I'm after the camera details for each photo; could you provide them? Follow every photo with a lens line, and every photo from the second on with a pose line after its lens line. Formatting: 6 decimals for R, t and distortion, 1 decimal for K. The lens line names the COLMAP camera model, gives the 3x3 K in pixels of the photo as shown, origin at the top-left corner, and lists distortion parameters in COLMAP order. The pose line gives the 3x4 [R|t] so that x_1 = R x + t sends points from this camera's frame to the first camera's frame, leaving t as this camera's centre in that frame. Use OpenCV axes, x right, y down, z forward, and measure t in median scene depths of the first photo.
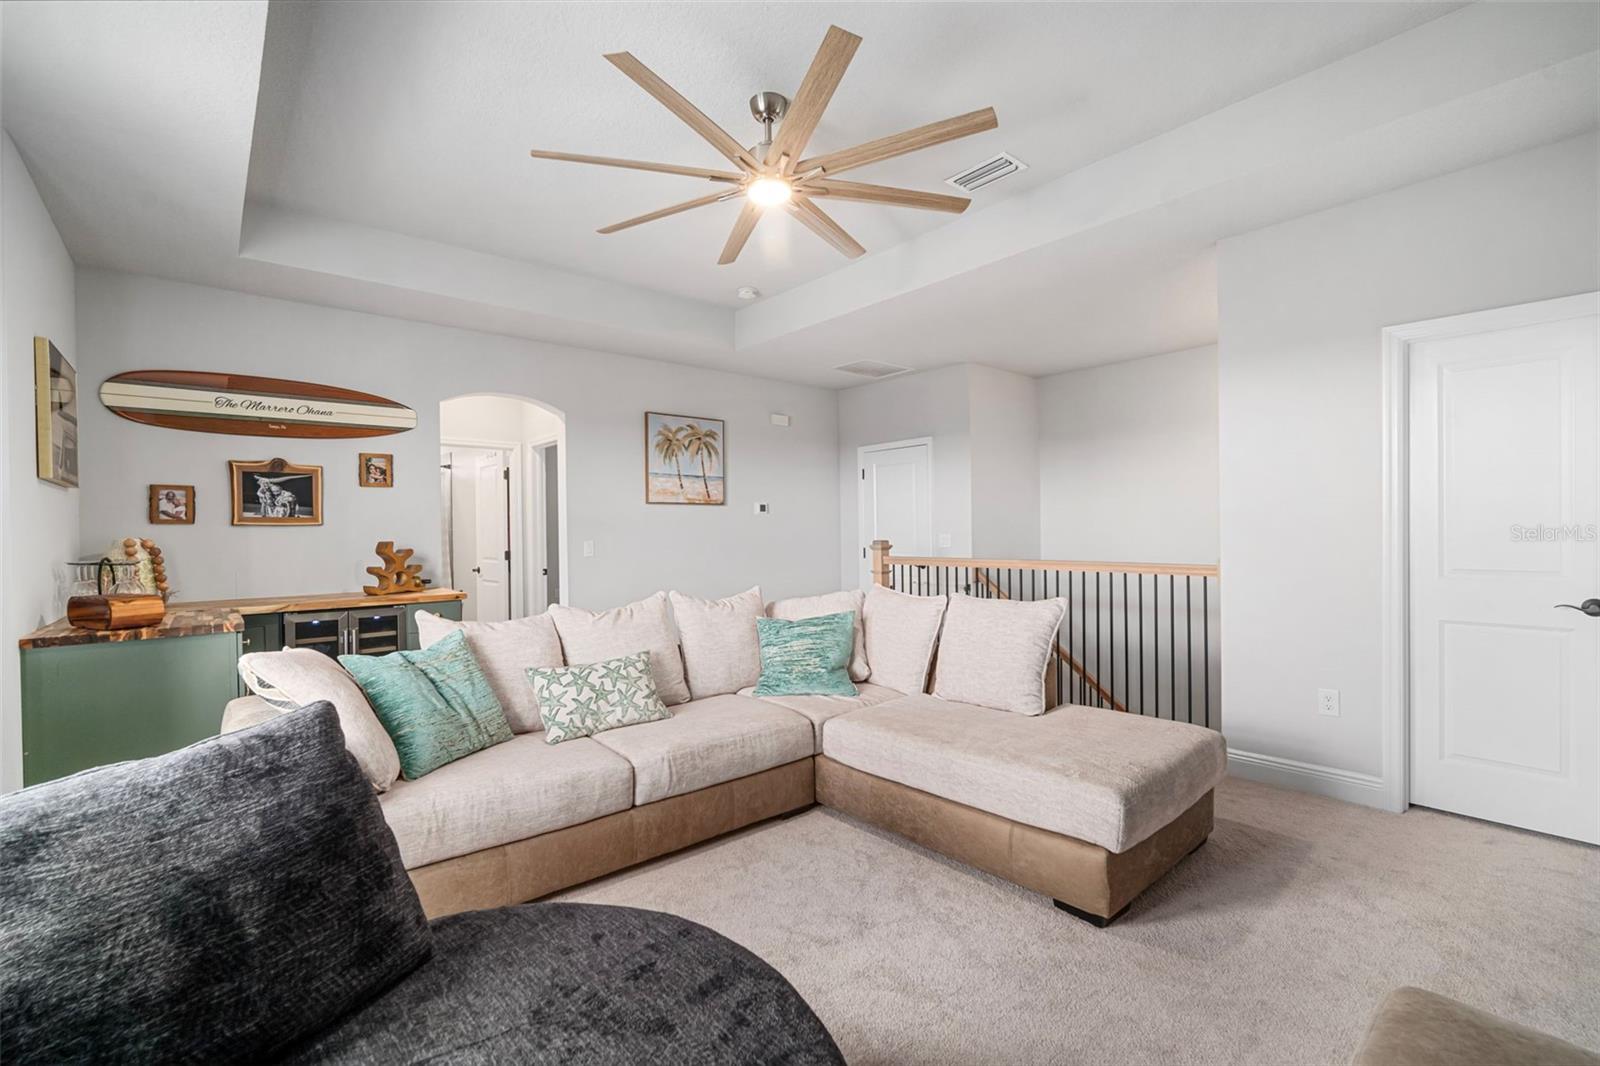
lens RADIAL K [[698.2, 0, 793.6], [0, 698.2, 536.5], [0, 0, 1]] dist [-0.011606, 0.003638]
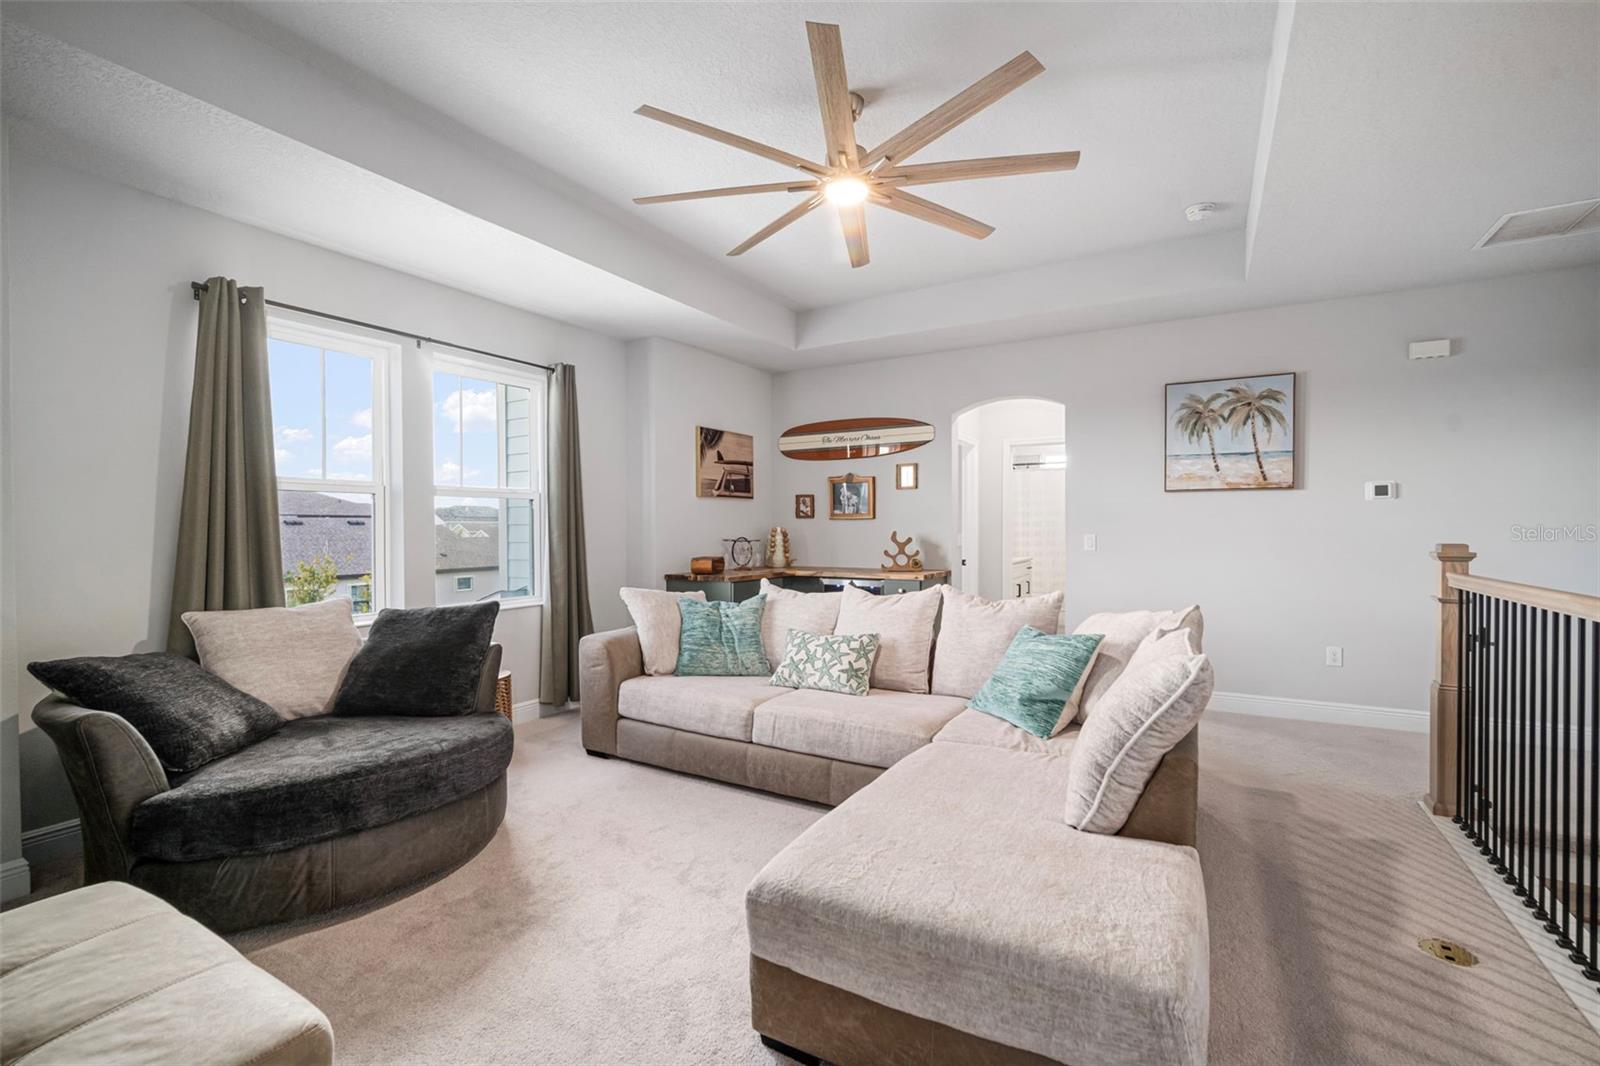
lens RADIAL K [[698.2, 0, 794.6], [0, 698.2, 529.6], [0, 0, 1]] dist [-0.011606, 0.003638]
pose [[0.326484, 0.014071, -0.945098, 0.437472], [-0.009152, 0.999889, 0.011725, -0.007011], [0.945158, 0.004821, 0.326576, 0.289957]]
